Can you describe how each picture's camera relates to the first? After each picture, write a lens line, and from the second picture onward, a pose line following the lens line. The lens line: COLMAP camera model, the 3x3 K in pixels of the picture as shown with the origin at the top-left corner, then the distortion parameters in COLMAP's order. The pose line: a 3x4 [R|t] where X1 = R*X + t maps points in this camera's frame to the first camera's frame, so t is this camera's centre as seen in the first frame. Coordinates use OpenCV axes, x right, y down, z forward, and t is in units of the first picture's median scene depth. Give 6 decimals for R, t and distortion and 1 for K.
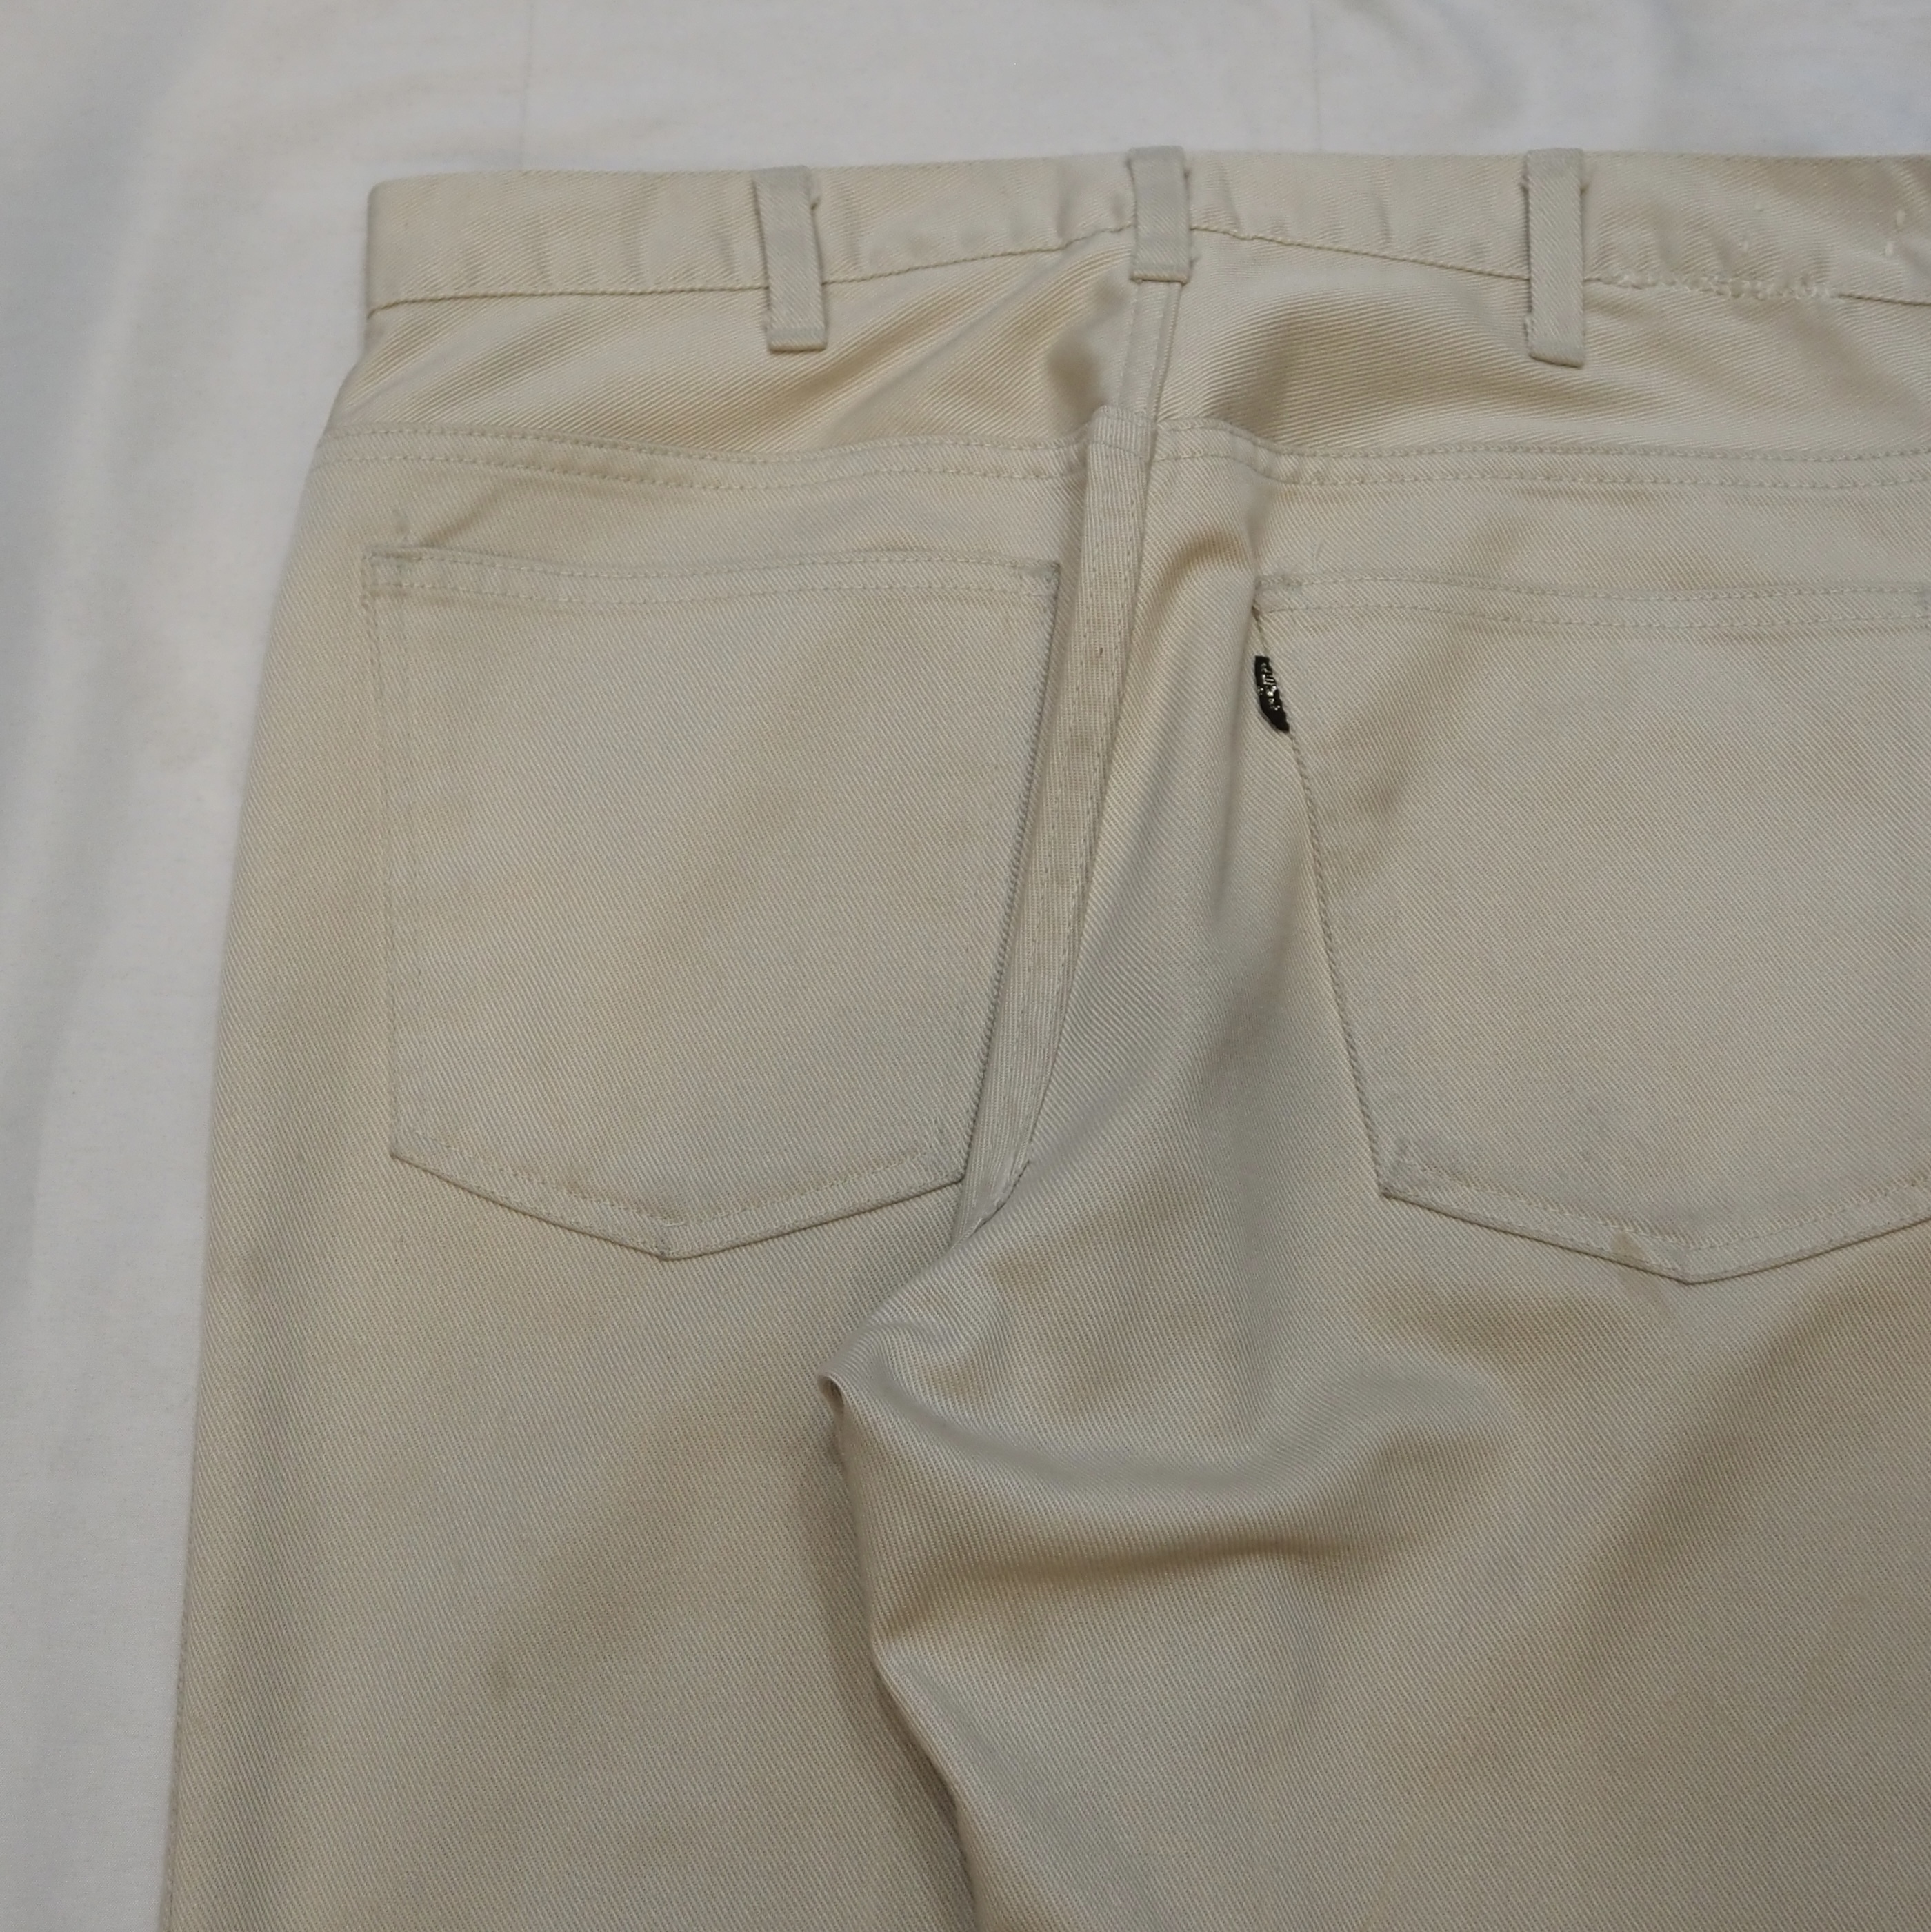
lens RADIAL K [[2138.6, 0, 851.1], [0, 2138.6, 967.3], [0, 0, 1]] dist [-0.026076, 0.005014]
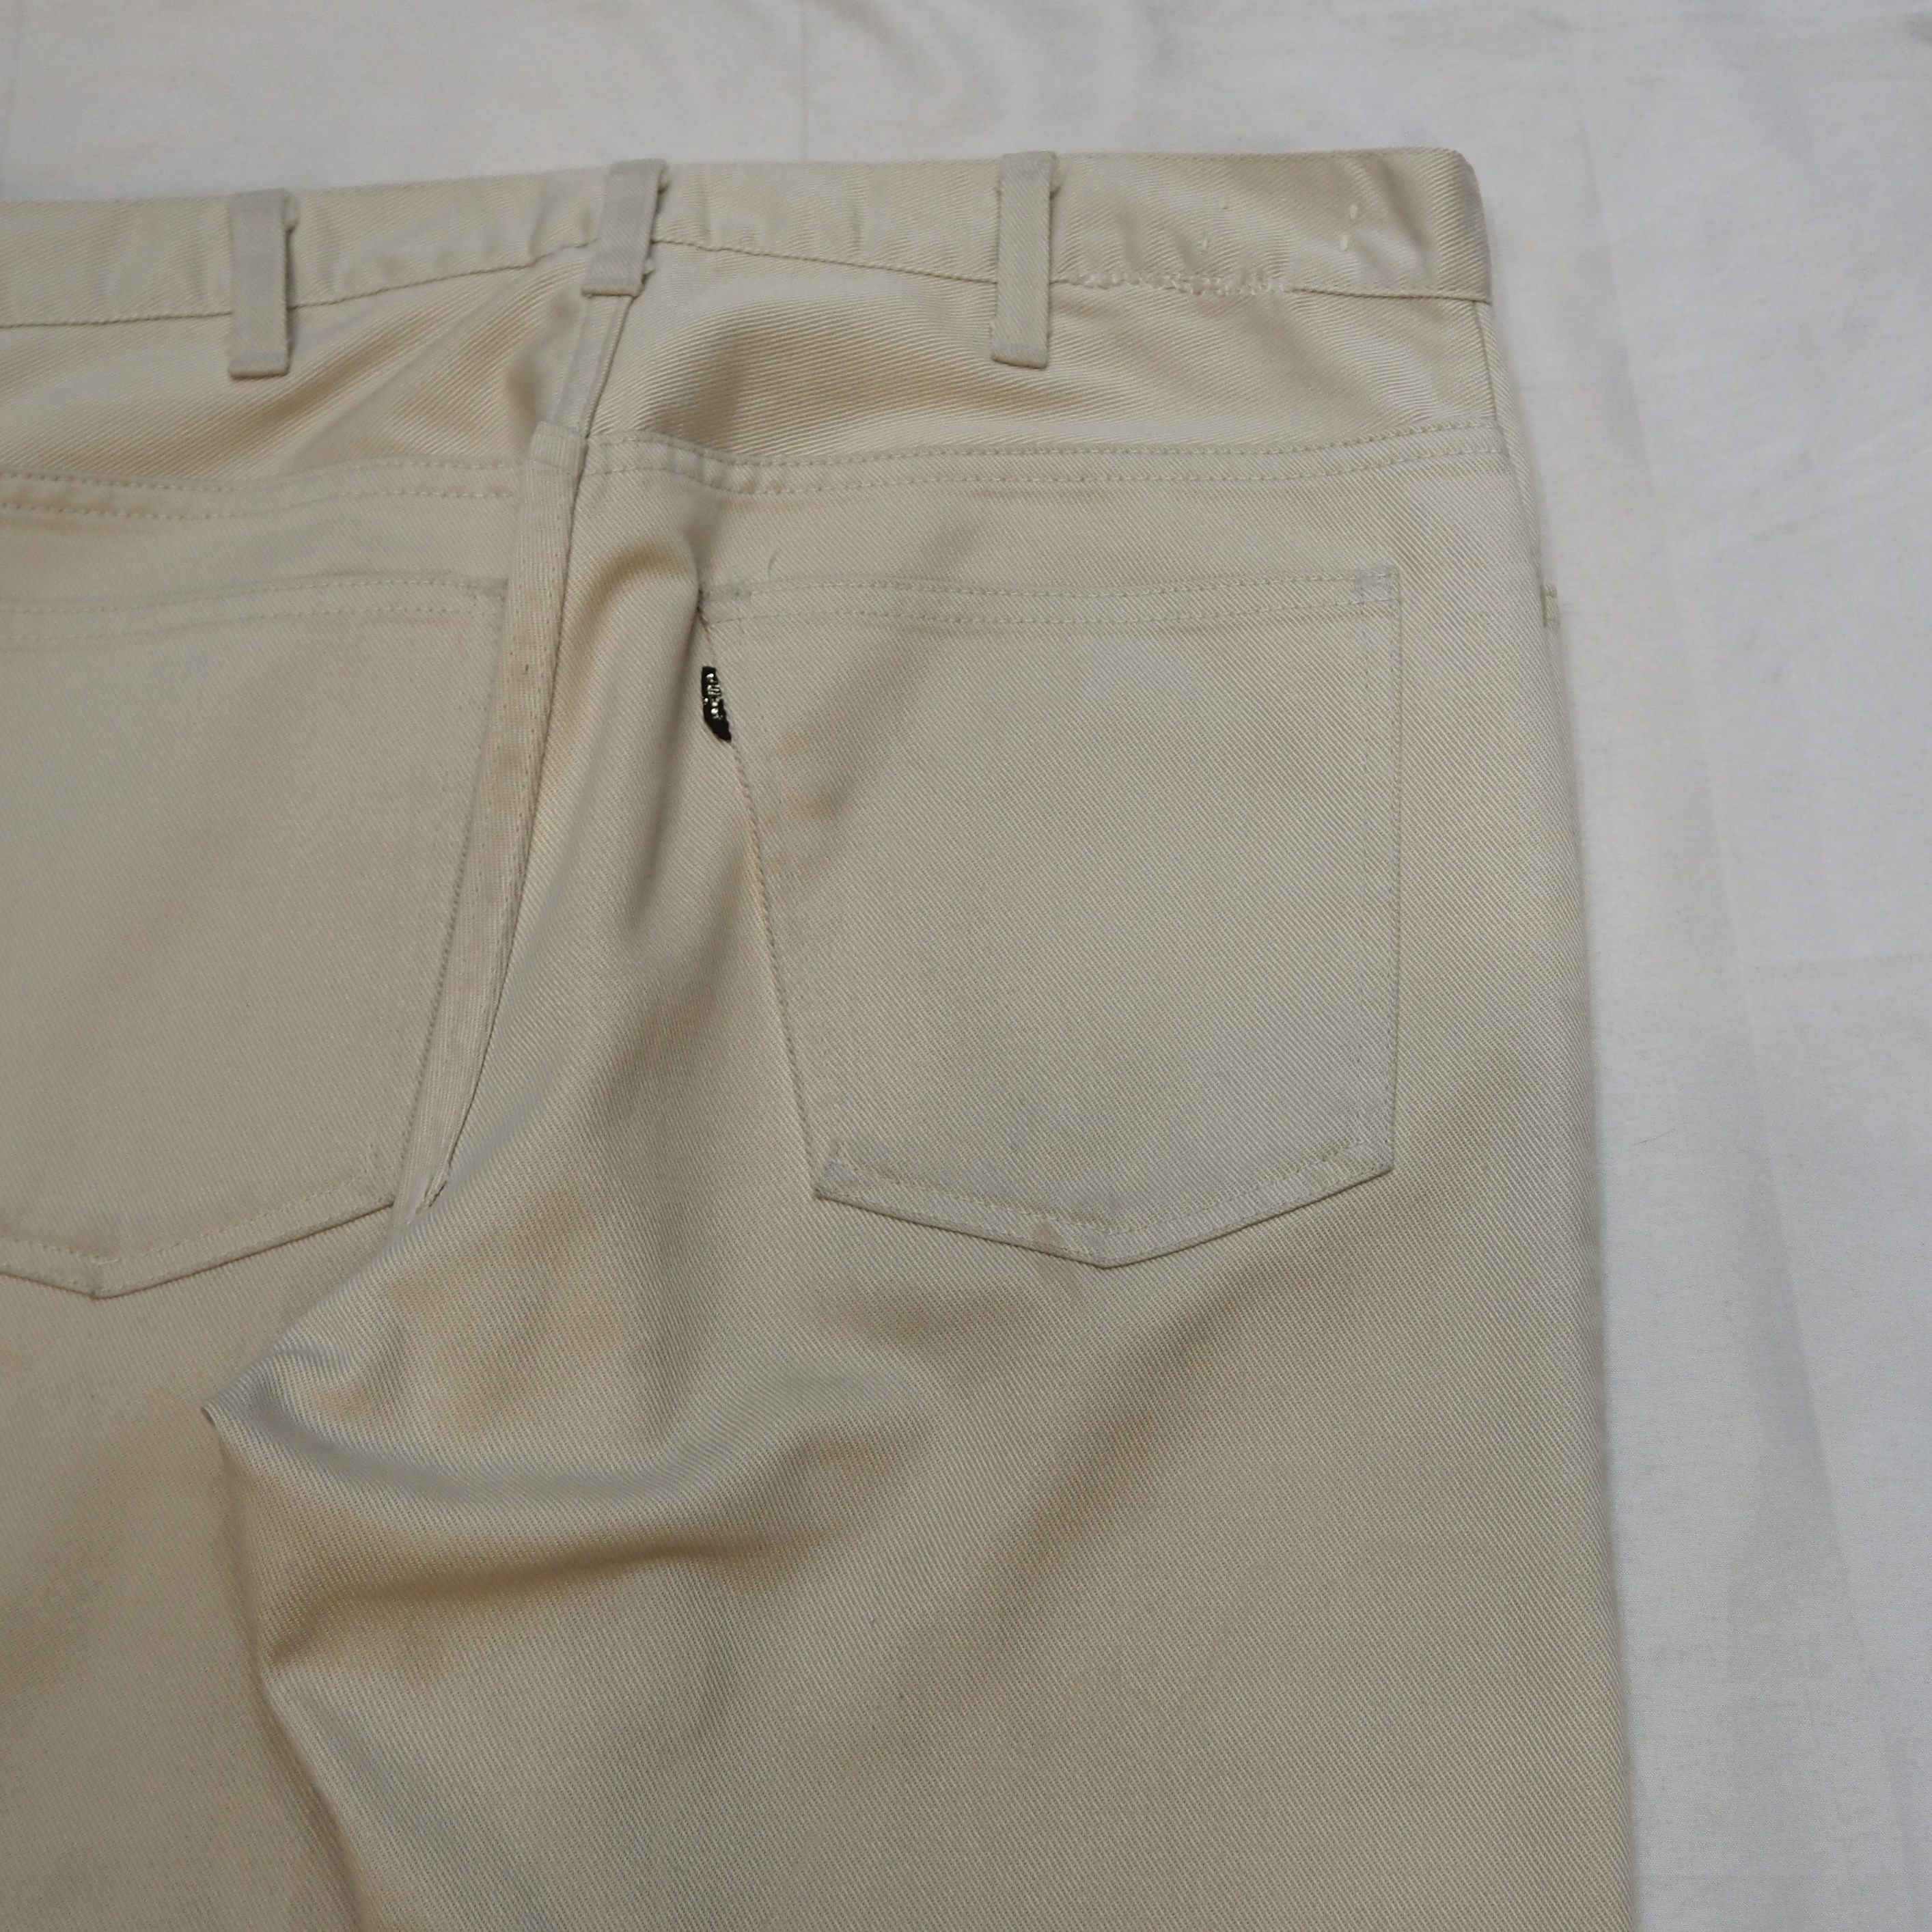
lens RADIAL K [[2138.8, 0, 1121.2], [0, 2138.8, 1007.1], [0, 0, 1]] dist [-0.026076, 0.005014]
pose [[0.996413, -0.046670, 0.070585, 0.299865], [0.045886, 0.998866, 0.012684, 0.010134], [-0.071097, -0.009400, 0.997425, -0.016792]]
